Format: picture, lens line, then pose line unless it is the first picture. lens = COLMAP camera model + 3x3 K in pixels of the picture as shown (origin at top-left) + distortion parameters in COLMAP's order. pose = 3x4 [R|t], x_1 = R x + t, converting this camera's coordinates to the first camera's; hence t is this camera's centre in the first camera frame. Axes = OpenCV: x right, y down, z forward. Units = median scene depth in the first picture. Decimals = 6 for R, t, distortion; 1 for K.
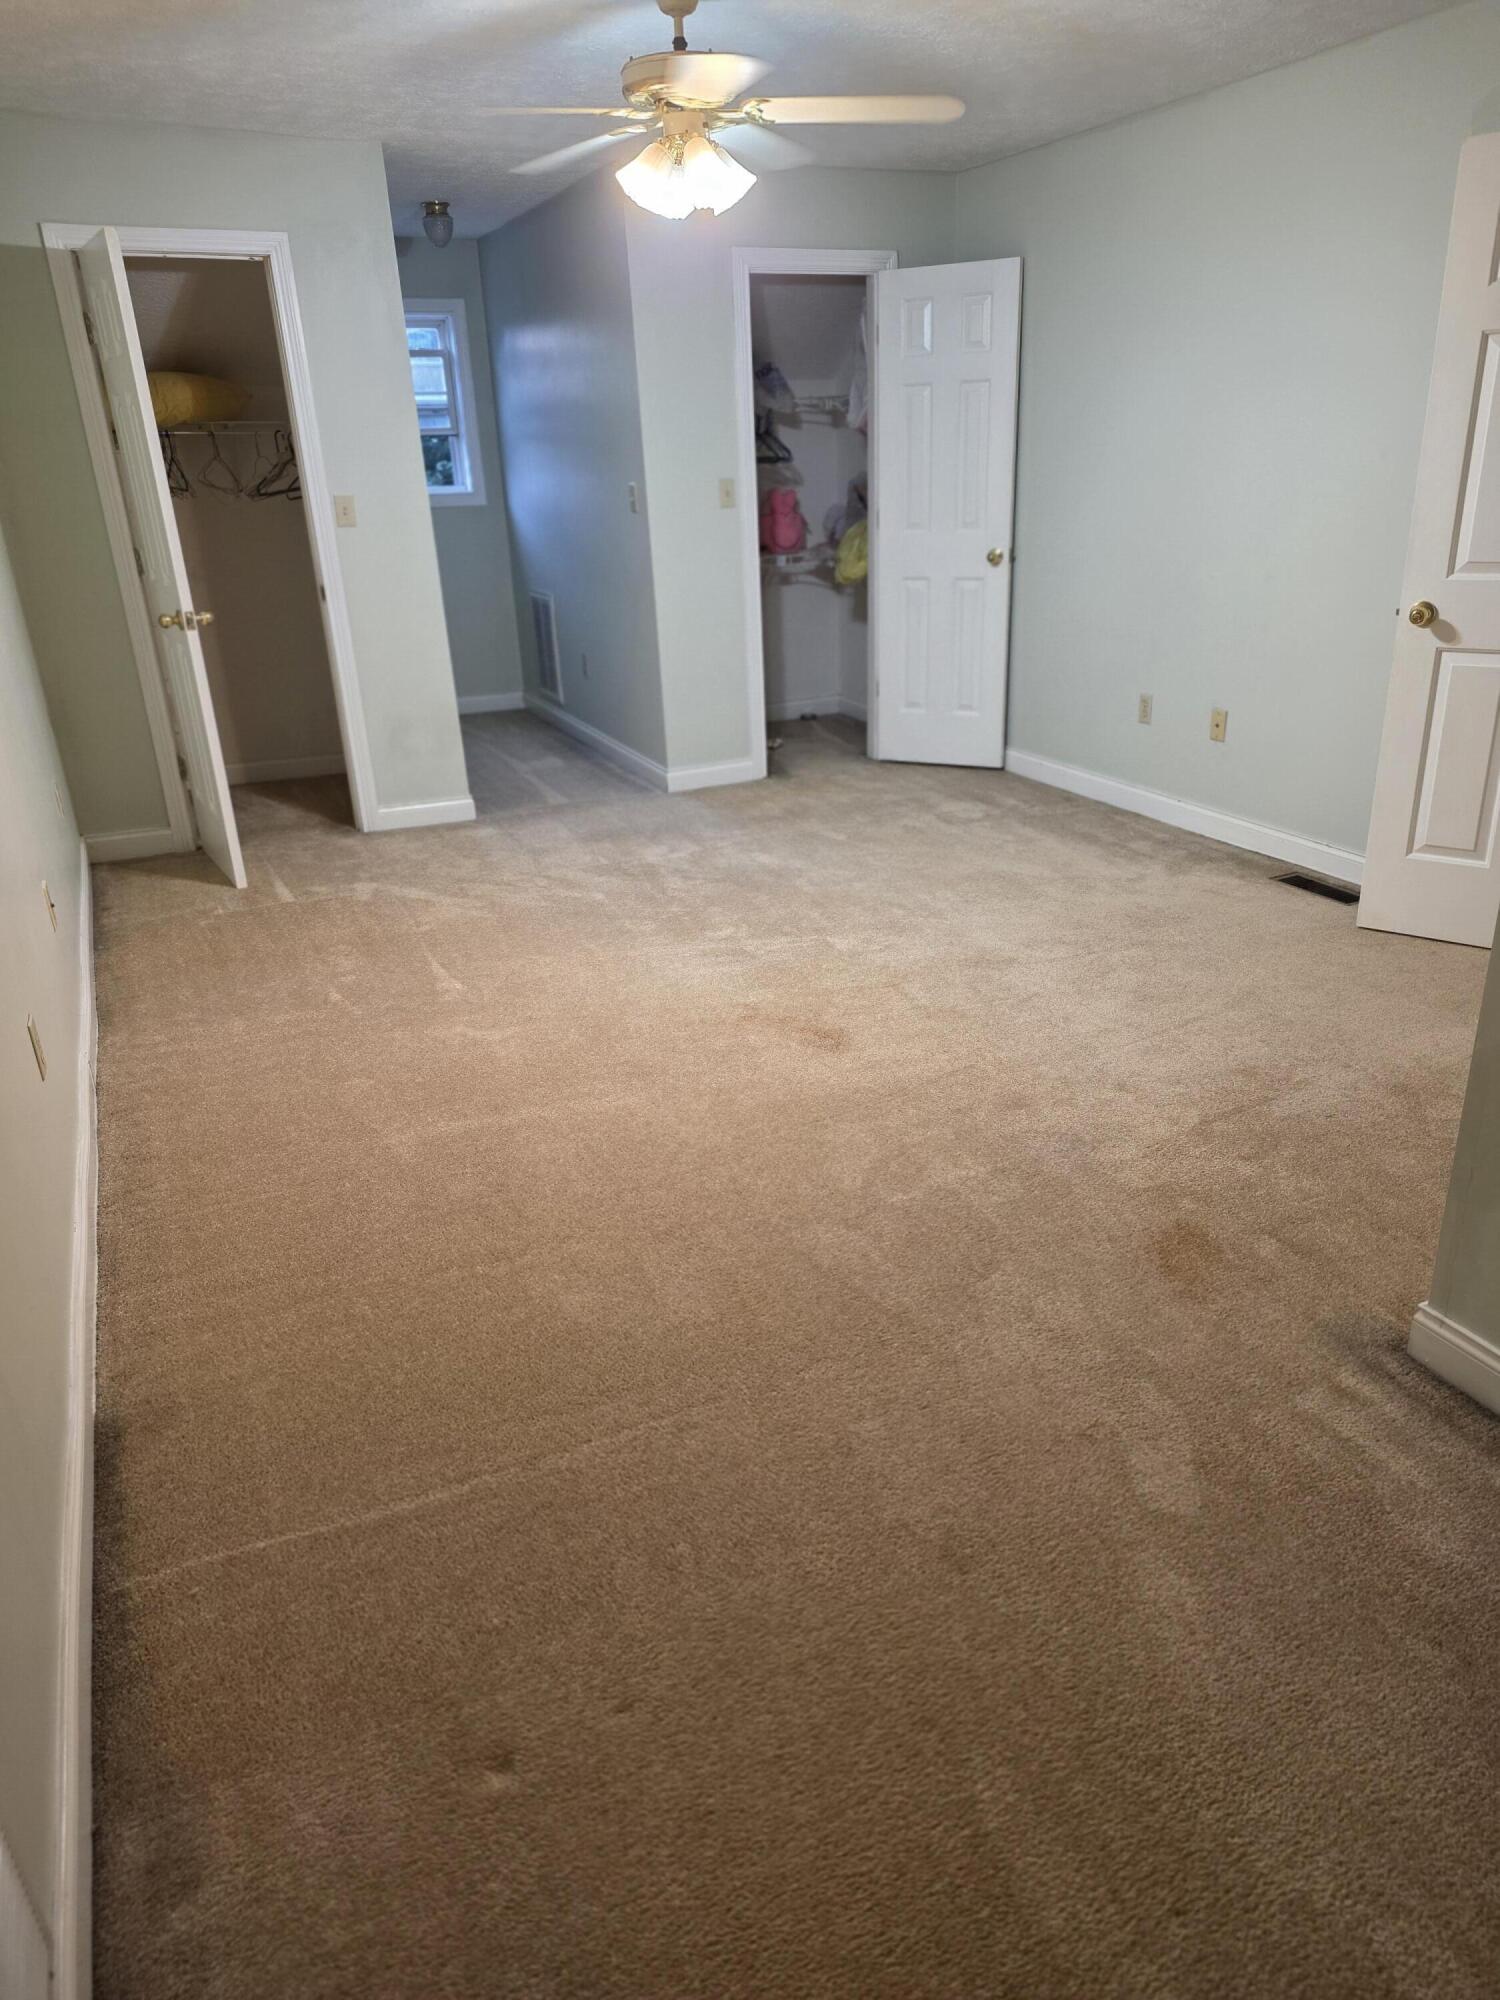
lens RADIAL K [[1292.9, 0, 774.8], [0, 1292.9, 998.2], [0, 0, 1]] dist [0.148562, -0.148214]
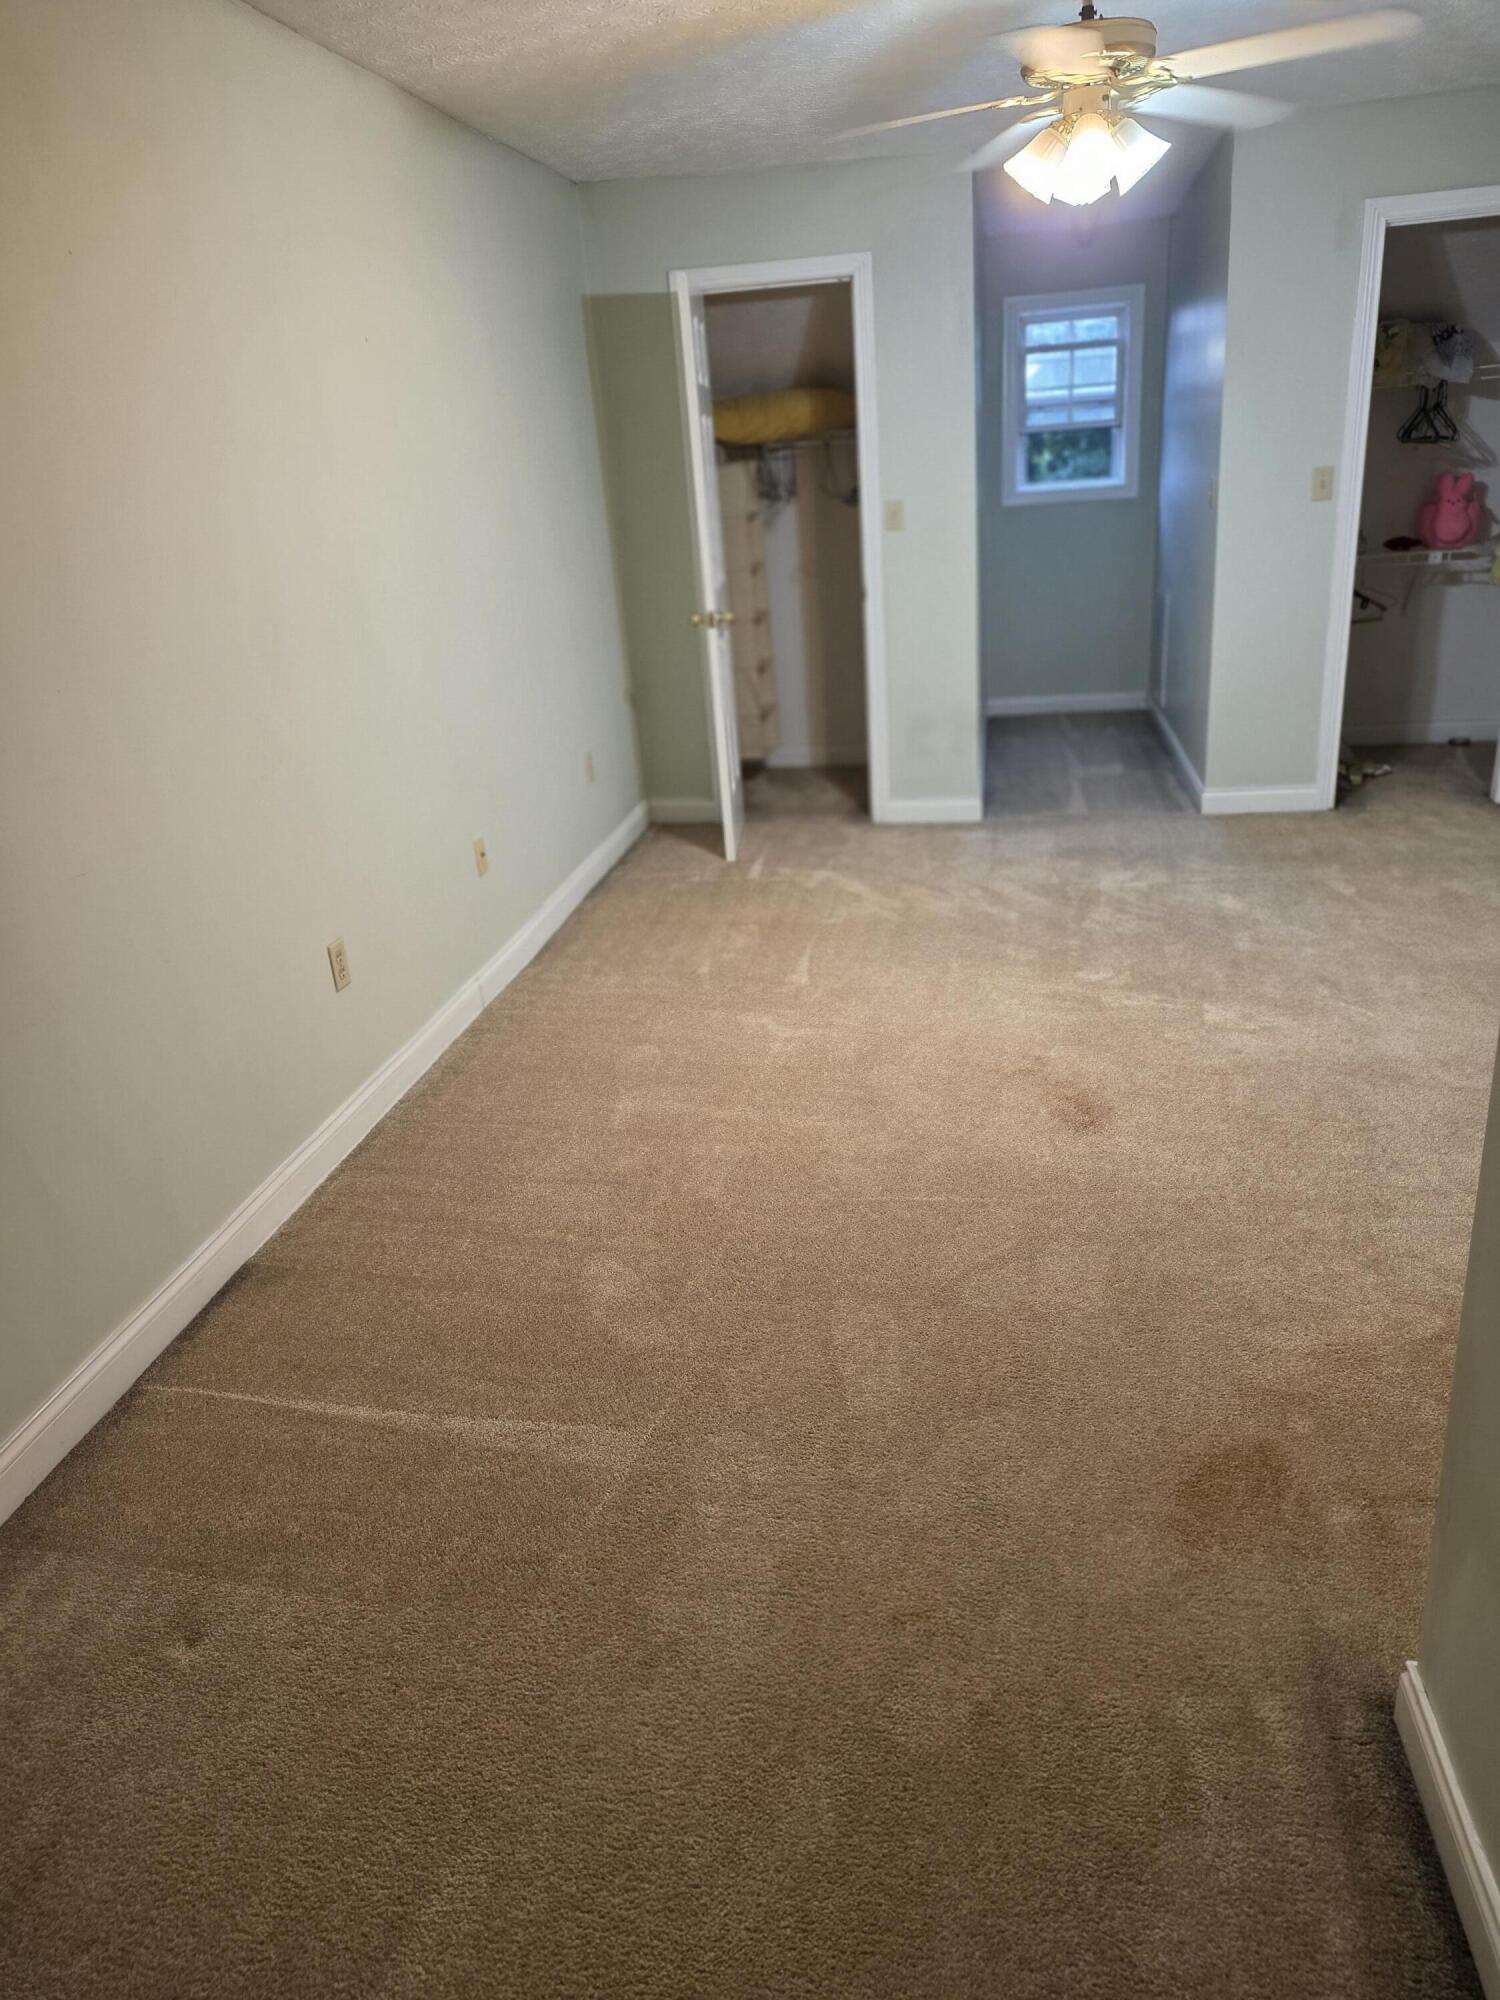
lens RADIAL K [[1342.6, 0, 772.8], [0, 1342.6, 996.1], [0, 0, 1]] dist [0.067090, -0.029292]
pose [[0.805664, 0.187718, -0.561843, 0.273278], [-0.186566, 0.980602, 0.060100, -0.046511], [0.562227, 0.056400, 0.825058, 0.100718]]
